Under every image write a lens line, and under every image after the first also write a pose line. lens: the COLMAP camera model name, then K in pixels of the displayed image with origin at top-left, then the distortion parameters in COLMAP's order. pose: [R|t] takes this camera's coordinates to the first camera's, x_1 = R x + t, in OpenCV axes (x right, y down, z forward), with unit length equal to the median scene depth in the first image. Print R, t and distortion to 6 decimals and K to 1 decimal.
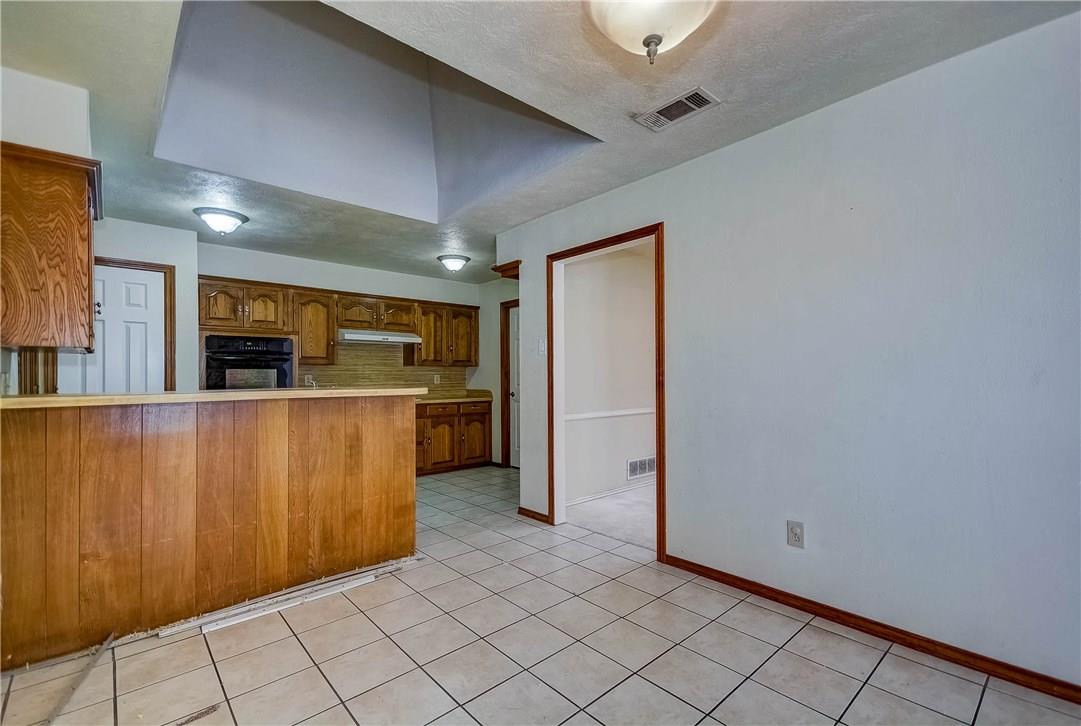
lens RADIAL K [[473.6, 0, 543.1], [0, 473.6, 364.1], [0, 0, 1]] dist [0.003936, 0.000190]
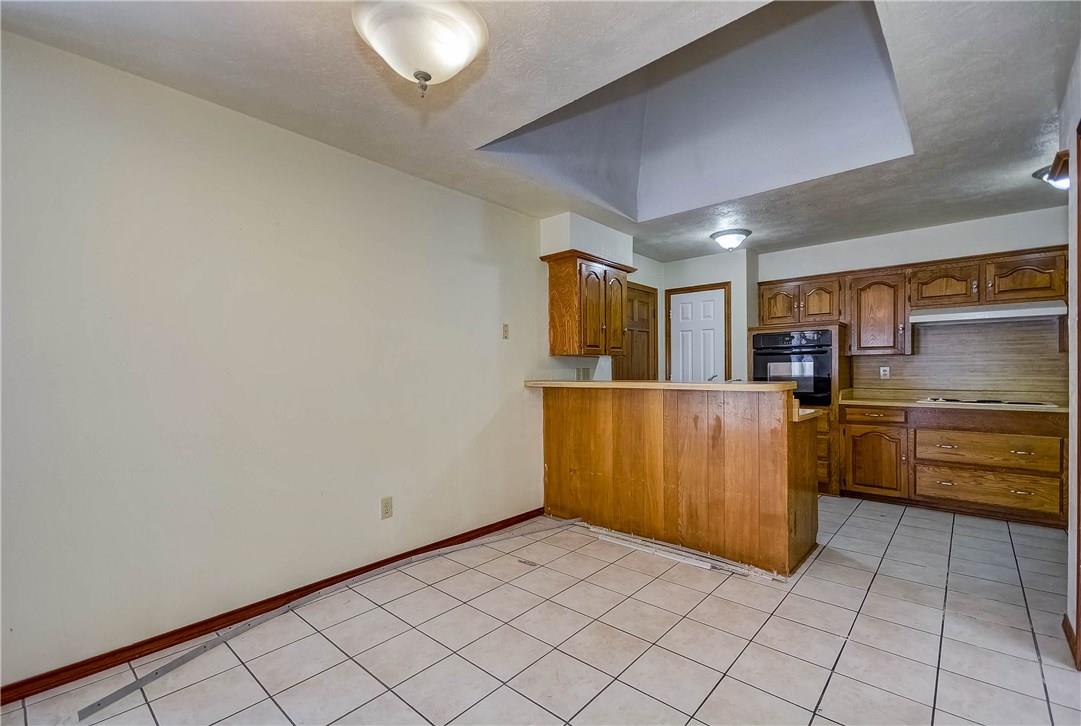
lens RADIAL K [[476.8, 0, 535.7], [0, 476.8, 368.2], [0, 0, 1]] dist [0.019450, -0.000115]
pose [[0.098849, -0.000056, -0.995102, 0.628241], [0.030702, 0.999524, 0.002994, 0.004500], [0.994629, -0.030848, 0.098804, 0.520206]]
